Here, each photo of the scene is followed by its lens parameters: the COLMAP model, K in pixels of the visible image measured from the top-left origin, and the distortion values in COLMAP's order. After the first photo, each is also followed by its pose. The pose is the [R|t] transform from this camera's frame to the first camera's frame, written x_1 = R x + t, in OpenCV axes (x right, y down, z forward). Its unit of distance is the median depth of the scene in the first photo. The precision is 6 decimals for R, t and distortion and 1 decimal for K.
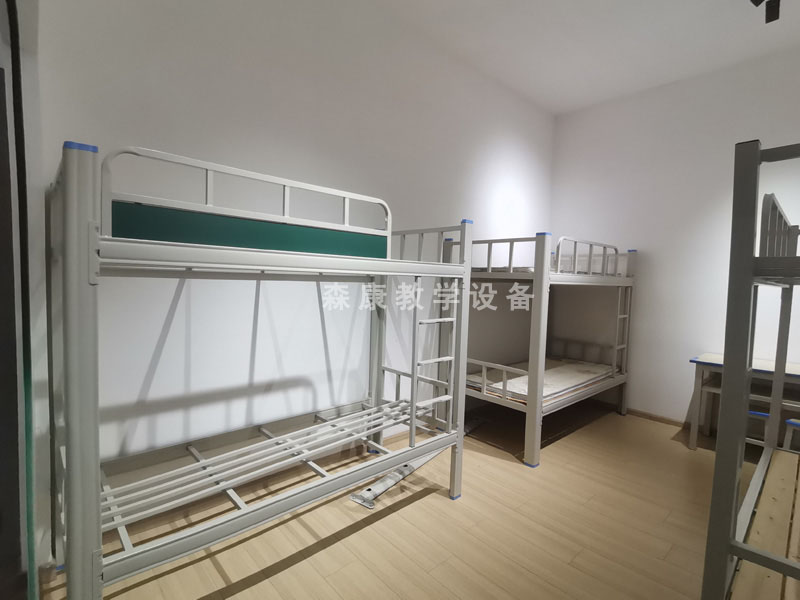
lens RADIAL K [[392.6, 0, 404.7], [0, 392.6, 297.4], [0, 0, 1]] dist [0.041010, -0.027622]
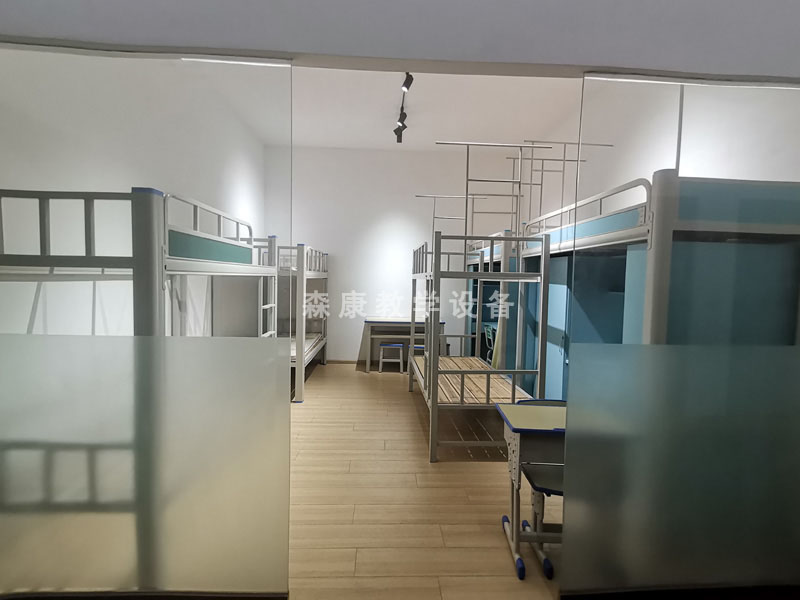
lens RADIAL K [[392.6, 0, 404.7], [0, 392.6, 297.4], [0, 0, 1]] dist [0.041010, -0.027622]
pose [[0.629888, -0.055785, 0.774680, -0.541613], [0.033121, 0.998439, 0.044967, -0.017161], [-0.775980, -0.002666, 0.630752, -0.218954]]
